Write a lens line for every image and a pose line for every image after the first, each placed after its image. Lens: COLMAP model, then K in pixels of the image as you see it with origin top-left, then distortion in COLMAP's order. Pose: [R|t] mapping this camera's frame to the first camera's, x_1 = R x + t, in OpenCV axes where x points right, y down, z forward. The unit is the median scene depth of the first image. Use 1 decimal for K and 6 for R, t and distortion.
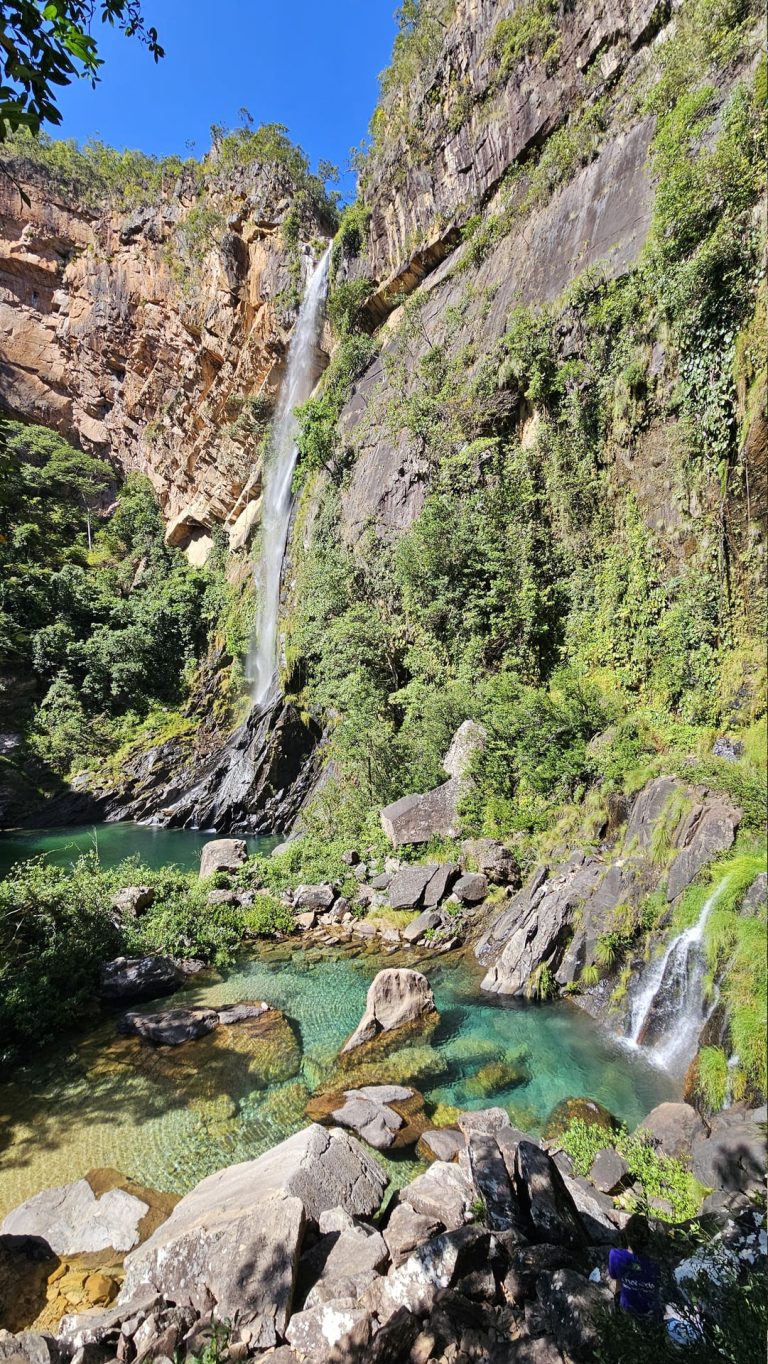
lens RADIAL K [[543.9, 0, 367.7], [0, 543.9, 681.8], [0, 0, 1]] dist [0.000629, 0.000152]
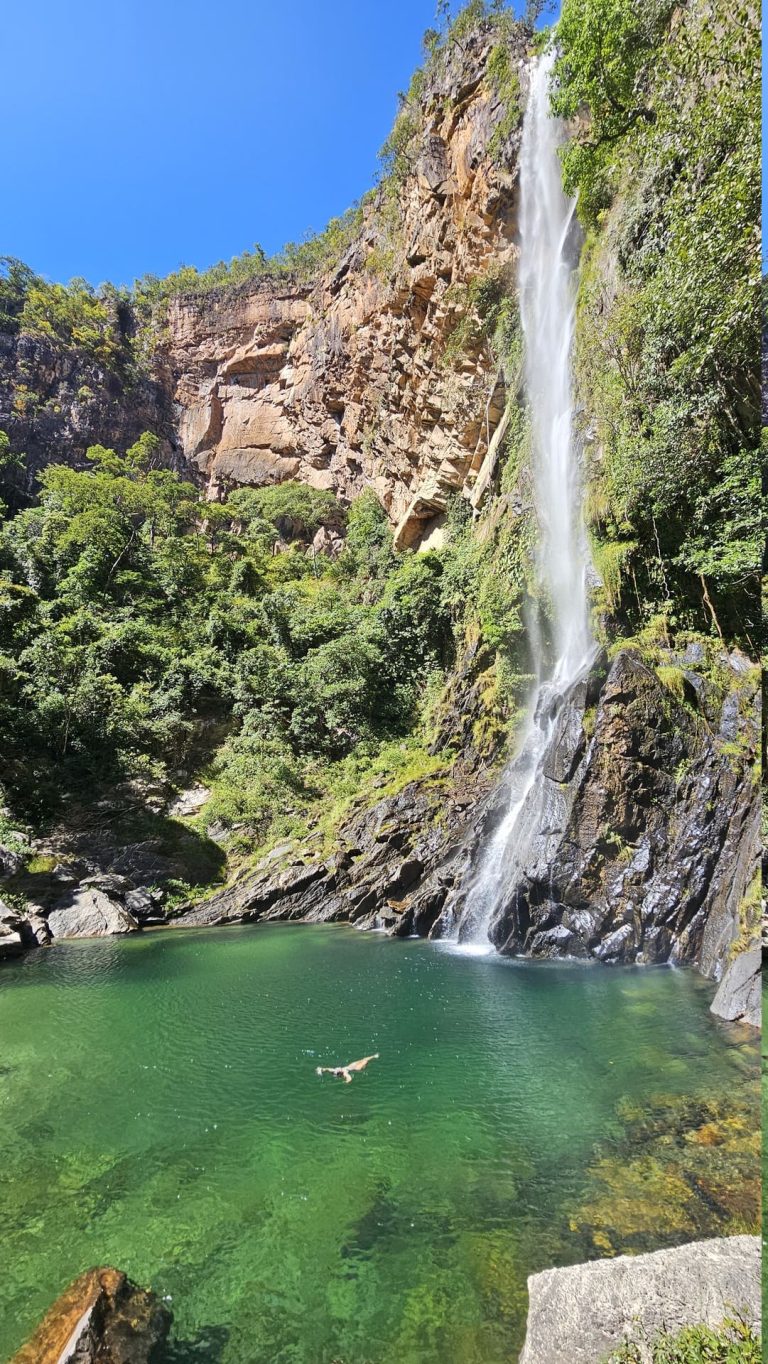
lens RADIAL K [[543.9, 0, 367.7], [0, 543.9, 681.8], [0, 0, 1]] dist [0.000629, 0.000152]
pose [[0.876591, -0.169647, -0.450342, -0.106034], [0.071973, 0.971494, -0.225873, 0.121731], [0.475823, 0.165586, 0.863814, 0.417169]]
